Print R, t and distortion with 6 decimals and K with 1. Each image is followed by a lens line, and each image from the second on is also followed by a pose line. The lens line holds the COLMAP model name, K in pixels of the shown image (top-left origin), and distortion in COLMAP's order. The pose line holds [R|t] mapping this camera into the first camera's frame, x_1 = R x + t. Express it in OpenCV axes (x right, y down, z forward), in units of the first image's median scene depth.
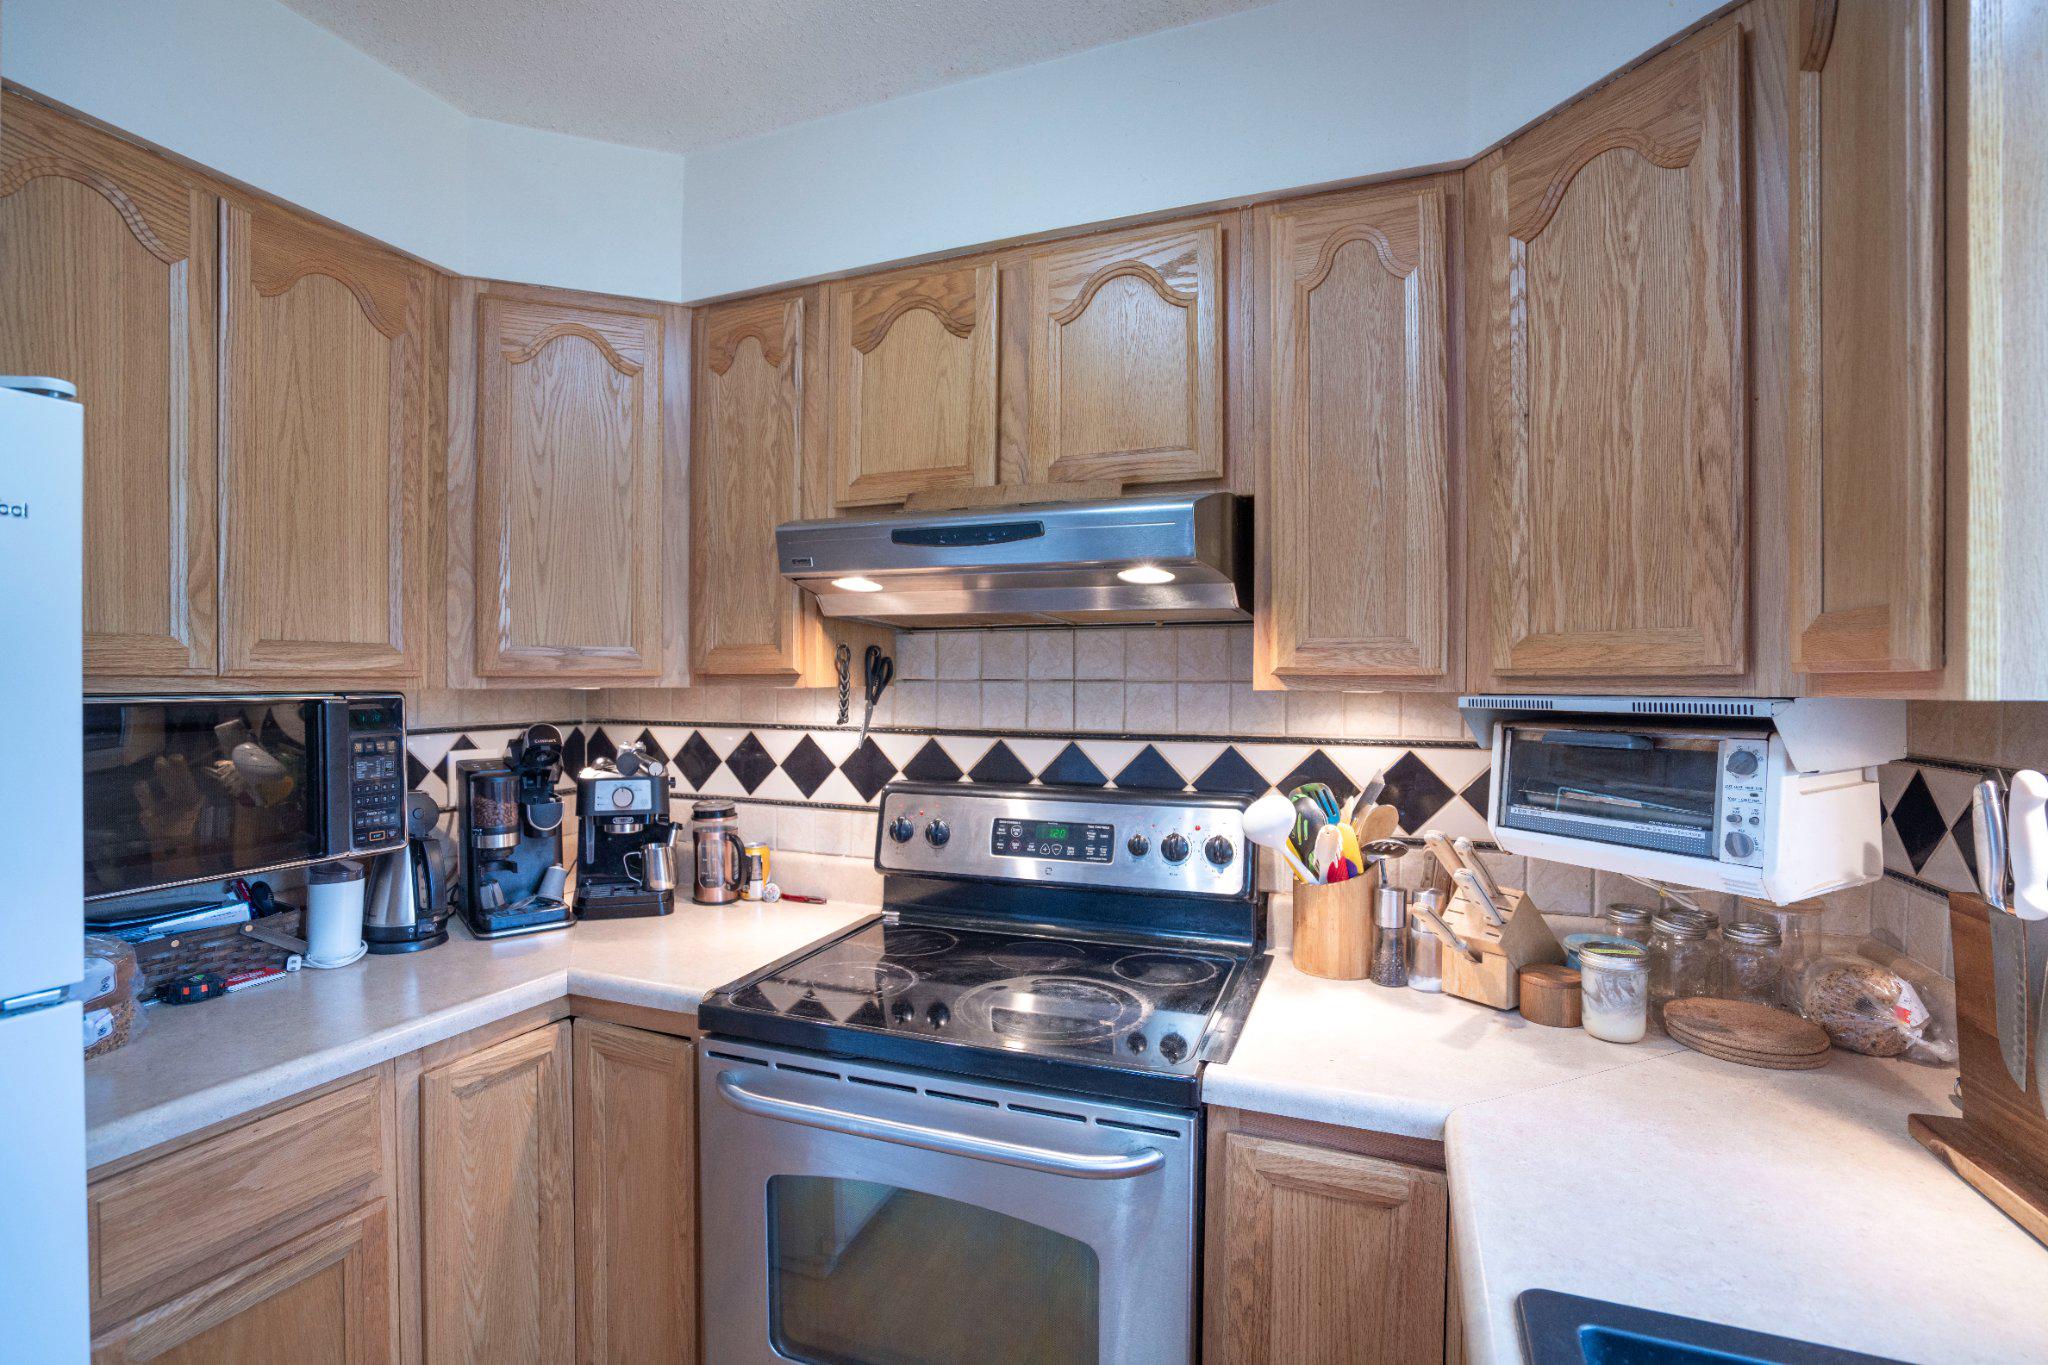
lens RADIAL K [[950.3, 0, 1019.2], [0, 950.3, 688.5], [0, 0, 1]] dist [-0.062959, 0.027589]
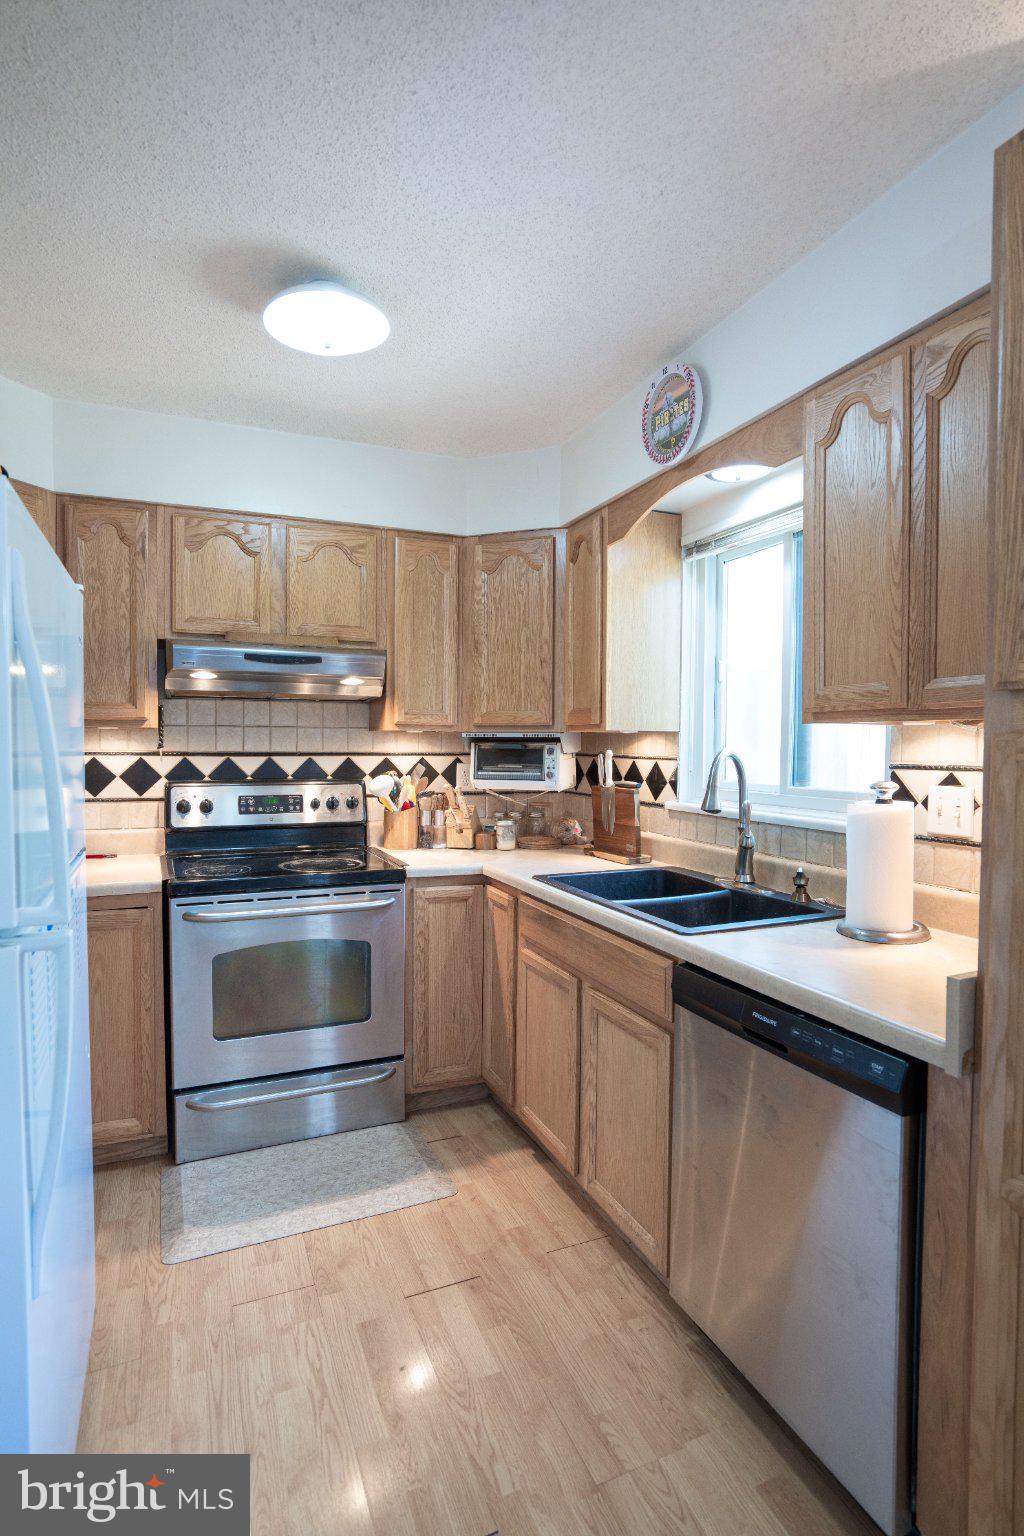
lens RADIAL K [[789.5, 0, 513.2], [0, 789.5, 772.1], [0, 0, 1]] dist [-0.053247, 0.033081]
pose [[0.711007, -0.023614, 0.702788, -0.942598], [0.000144, 0.999441, 0.033436, 0.041366], [-0.703185, -0.023672, 0.710613, -0.675825]]
